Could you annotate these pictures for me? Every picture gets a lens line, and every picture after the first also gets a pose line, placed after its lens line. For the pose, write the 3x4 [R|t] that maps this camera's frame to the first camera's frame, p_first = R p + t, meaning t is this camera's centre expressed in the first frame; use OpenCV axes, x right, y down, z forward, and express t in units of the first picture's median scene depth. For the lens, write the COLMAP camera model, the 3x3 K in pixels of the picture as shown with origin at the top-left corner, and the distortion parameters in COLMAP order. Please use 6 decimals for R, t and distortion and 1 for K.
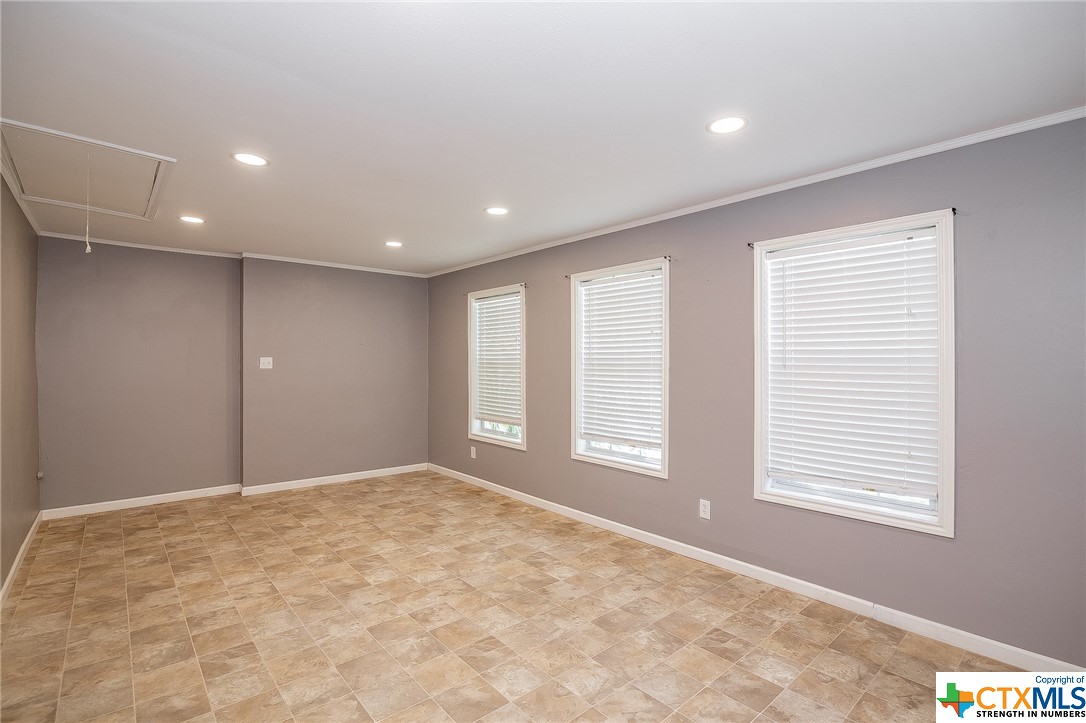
lens RADIAL K [[510.5, 0, 541.7], [0, 510.5, 361.3], [0, 0, 1]] dist [-0.003191, 0.000341]
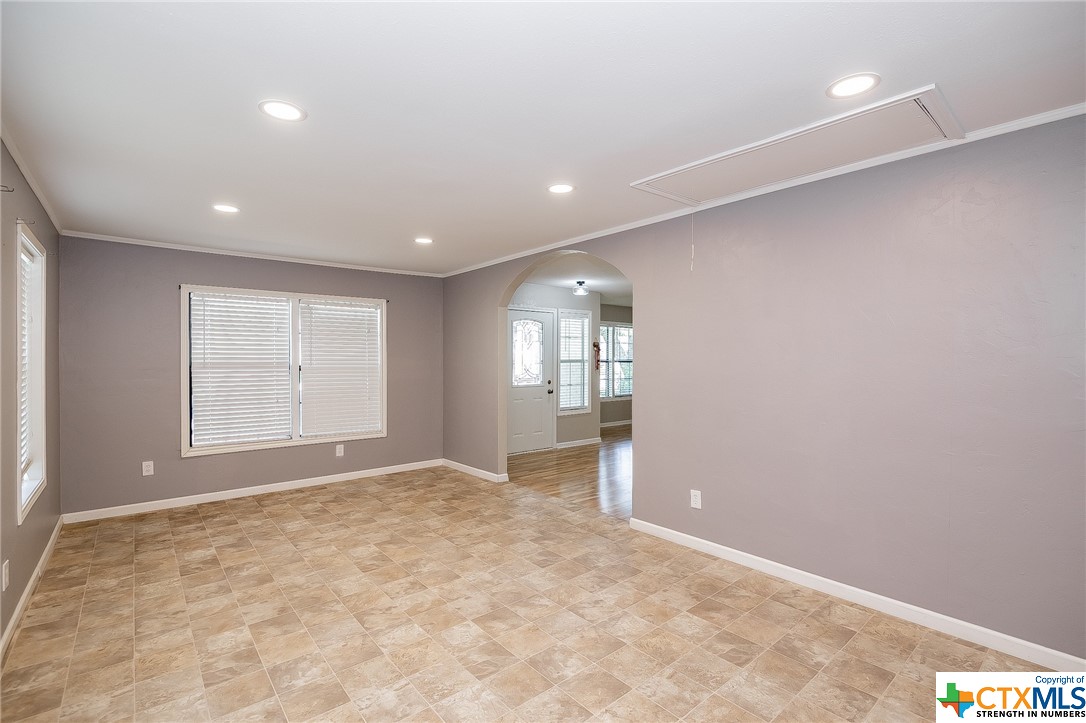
lens RADIAL K [[510.5, 0, 544.2], [0, 510.5, 357.4], [0, 0, 1]] dist [-0.003191, 0.000341]
pose [[-0.999755, 0.002401, 0.021986, -0.508508], [0.002465, 0.999993, 0.002892, -0.009993], [-0.021979, 0.002946, -0.999754, 1.980015]]
